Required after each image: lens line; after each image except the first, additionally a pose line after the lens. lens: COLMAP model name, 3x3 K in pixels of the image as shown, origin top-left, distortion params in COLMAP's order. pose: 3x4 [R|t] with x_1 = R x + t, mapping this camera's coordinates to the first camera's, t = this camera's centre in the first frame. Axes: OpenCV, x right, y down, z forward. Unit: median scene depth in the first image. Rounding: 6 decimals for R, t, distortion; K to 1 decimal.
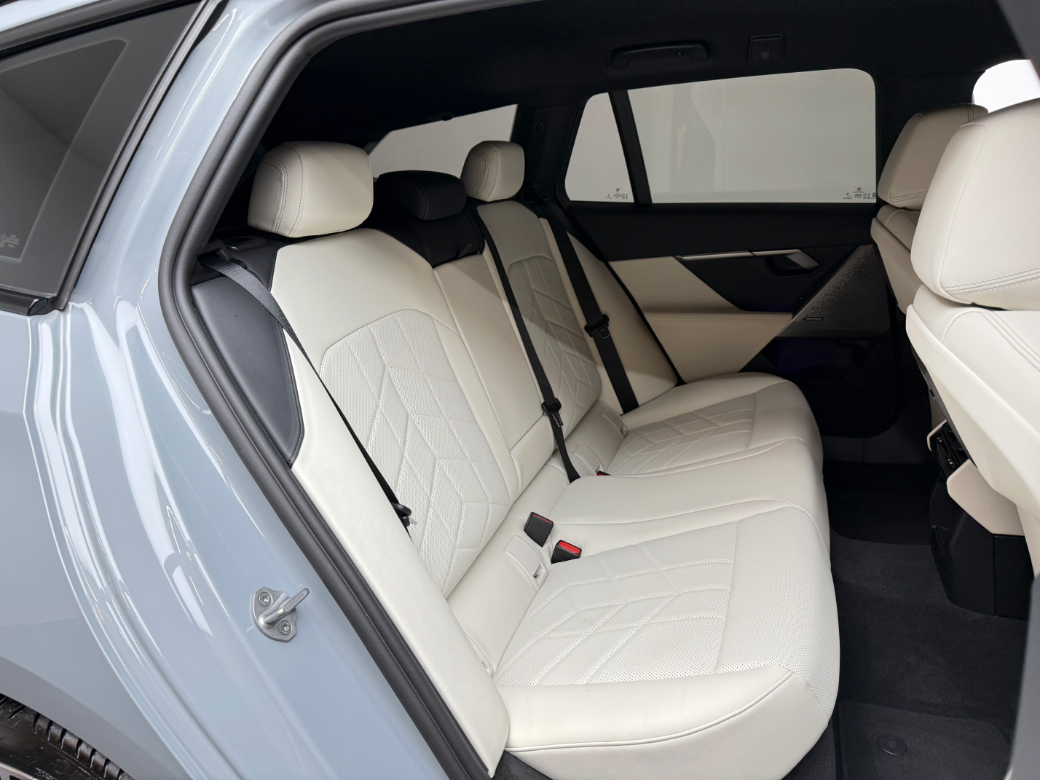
lens RADIAL K [[744.5, 0, 518.3], [0, 744.5, 389.8], [0, 0, 1]] dist [-0.001220, -0.019616]
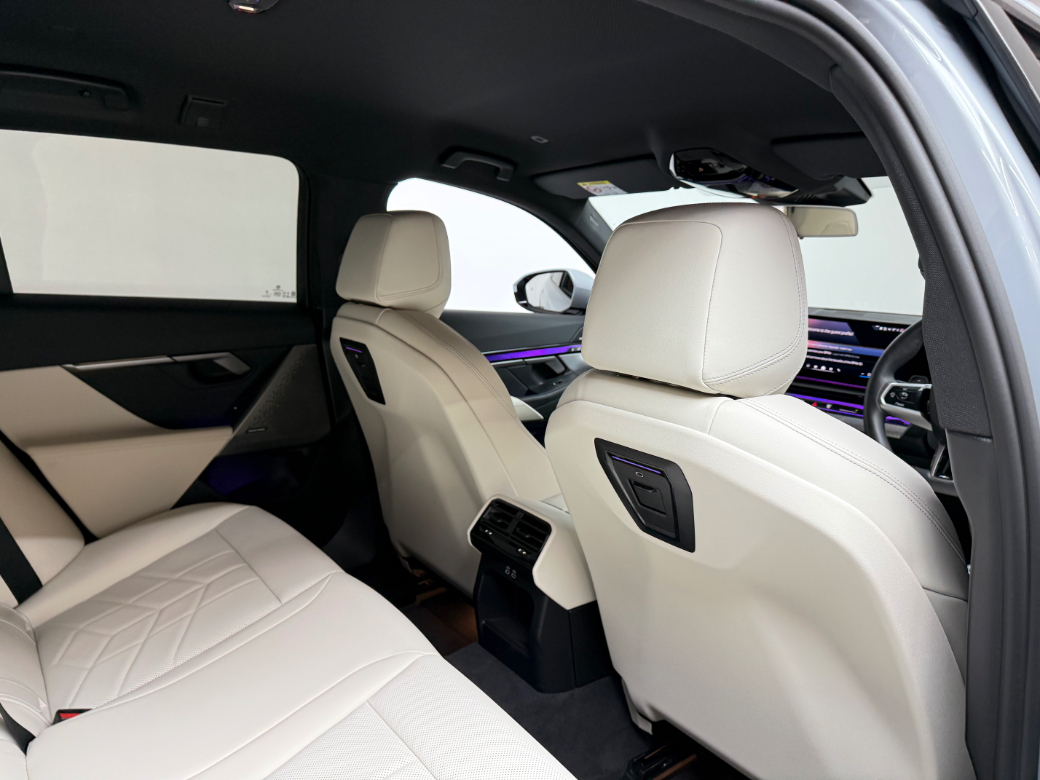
lens RADIAL K [[744.5, 0, 521.7], [0, 744.5, 391.6], [0, 0, 1]] dist [-0.001220, -0.019616]
pose [[0.543531, -0.064301, 0.836923, -0.158082], [0.177329, 0.983354, -0.039613, -0.049808], [-0.820444, 0.169941, 0.545885, 0.259402]]
